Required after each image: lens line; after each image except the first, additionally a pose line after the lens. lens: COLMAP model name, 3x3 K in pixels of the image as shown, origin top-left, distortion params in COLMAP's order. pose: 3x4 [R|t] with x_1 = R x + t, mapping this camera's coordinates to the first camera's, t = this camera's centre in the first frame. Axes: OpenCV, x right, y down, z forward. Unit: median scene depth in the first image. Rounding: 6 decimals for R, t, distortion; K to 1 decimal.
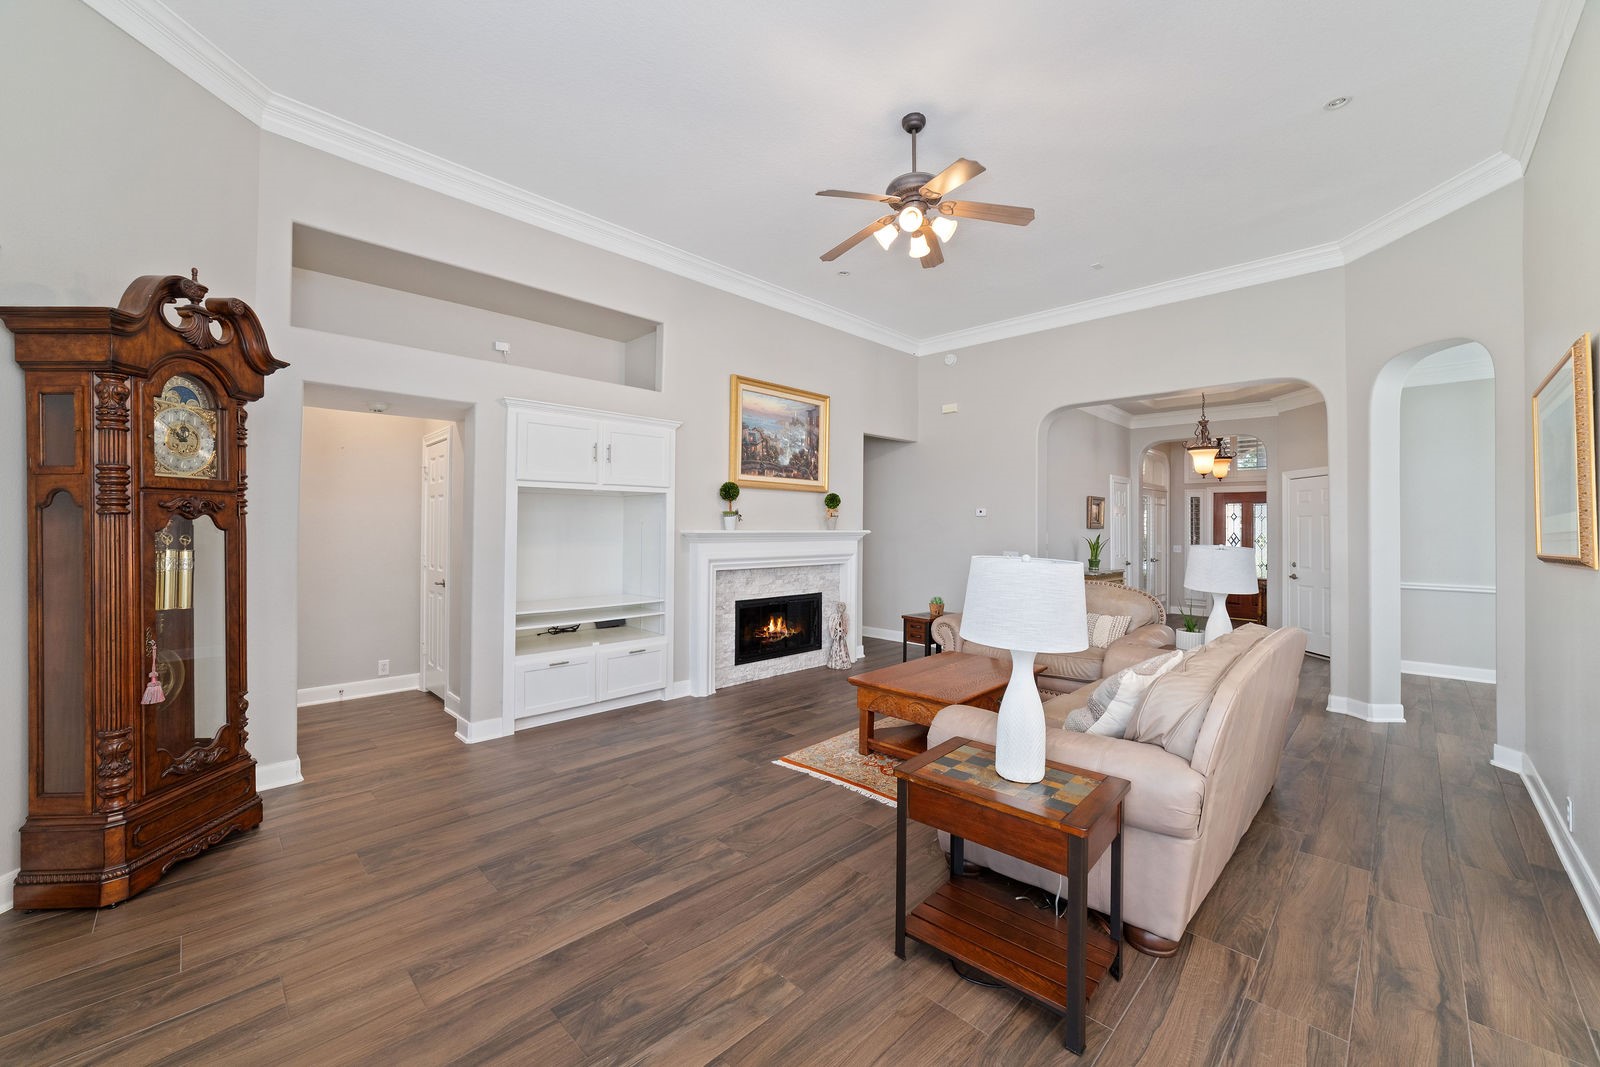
lens RADIAL K [[615.6, 0, 804.1], [0, 615.6, 524.3], [0, 0, 1]] dist [-0.013579, 0.003039]
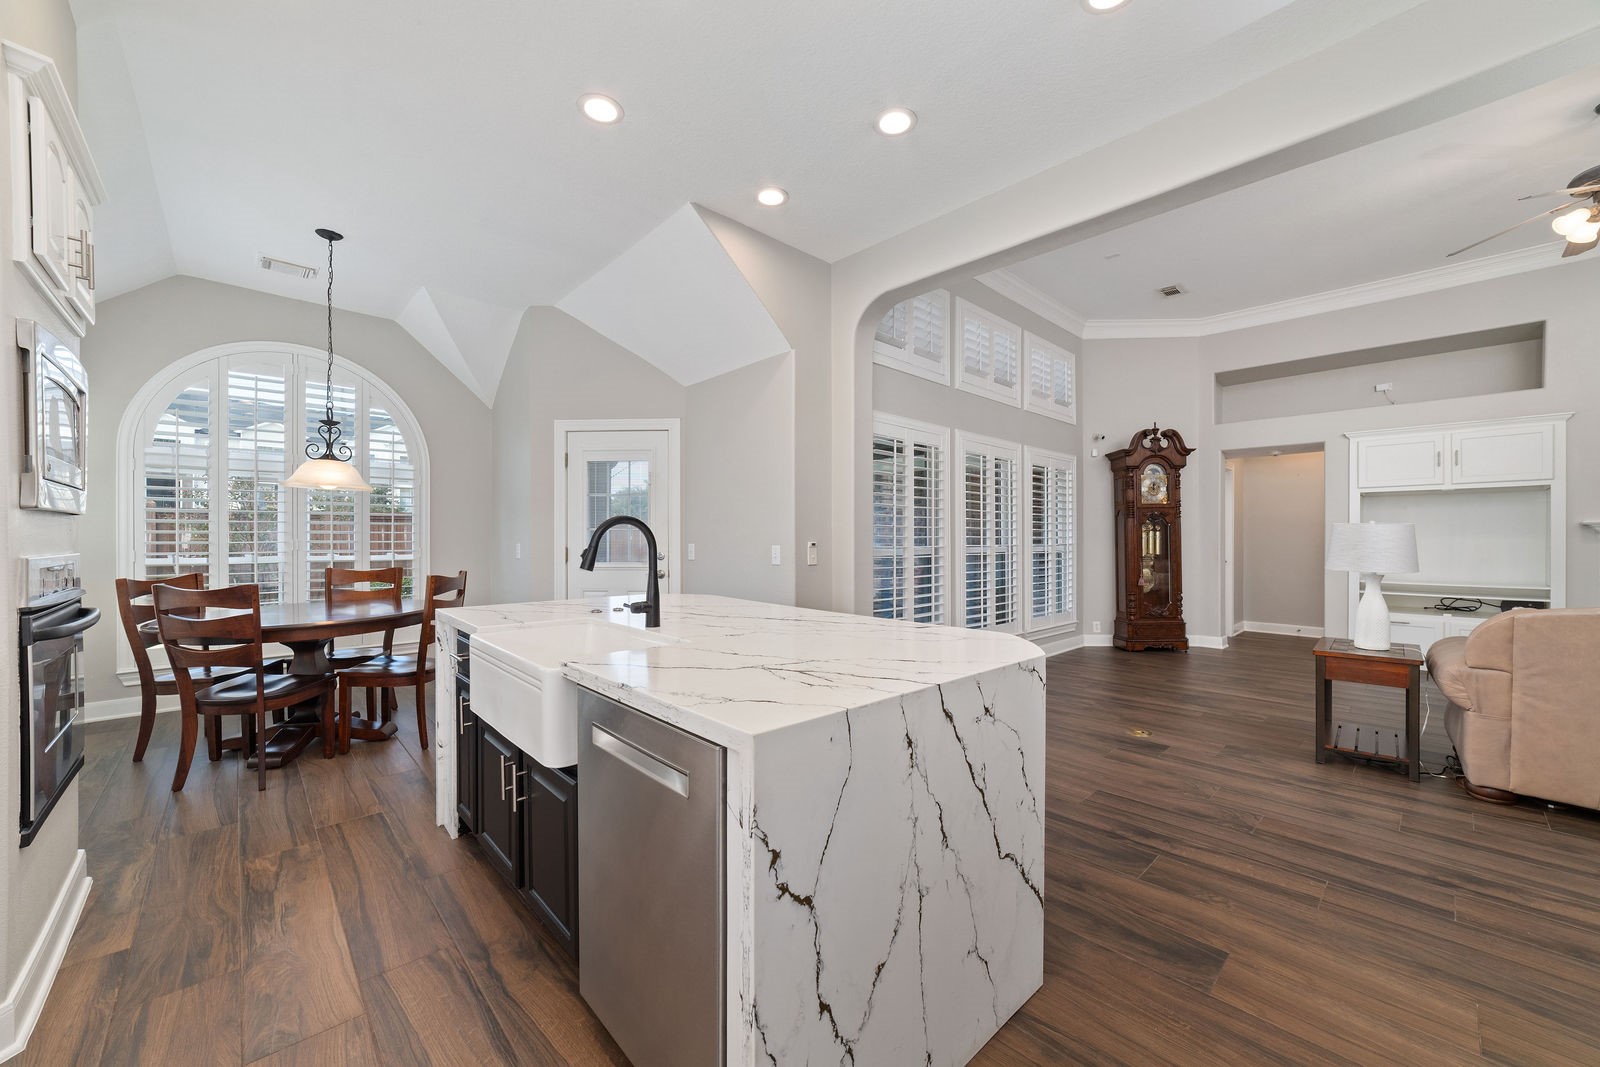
lens RADIAL K [[615.6, 0, 796.1], [0, 615.6, 535.9], [0, 0, 1]] dist [-0.013579, 0.003039]
pose [[-0.036125, -0.010340, -0.999294, 0.747455], [-0.001145, 0.999946, -0.010305, 0.040773], [0.999347, 0.000772, -0.036134, -0.193245]]
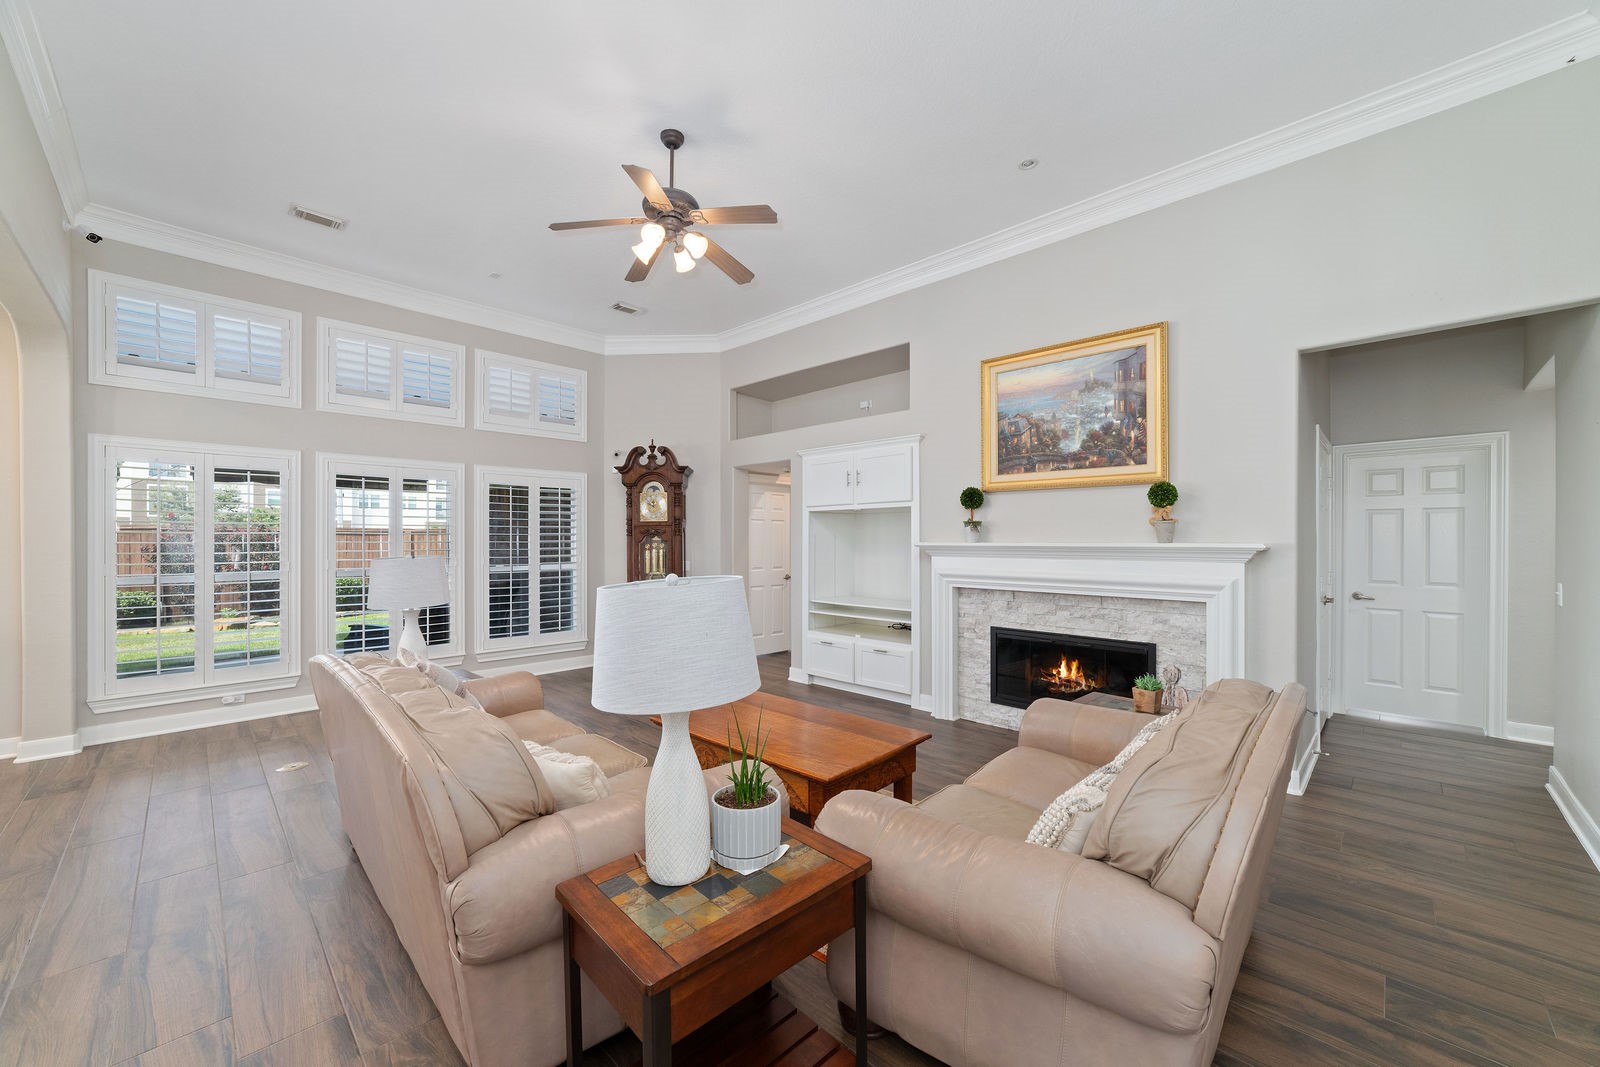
lens RADIAL K [[615.6, 0, 806.2], [0, 615.6, 543.3], [0, 0, 1]] dist [-0.013579, 0.003039]
pose [[0.018466, 0.001067, -0.999829, 0.727358], [0.005189, 0.999986, 0.001163, 0.008005], [0.999816, -0.005209, 0.018460, 0.729760]]
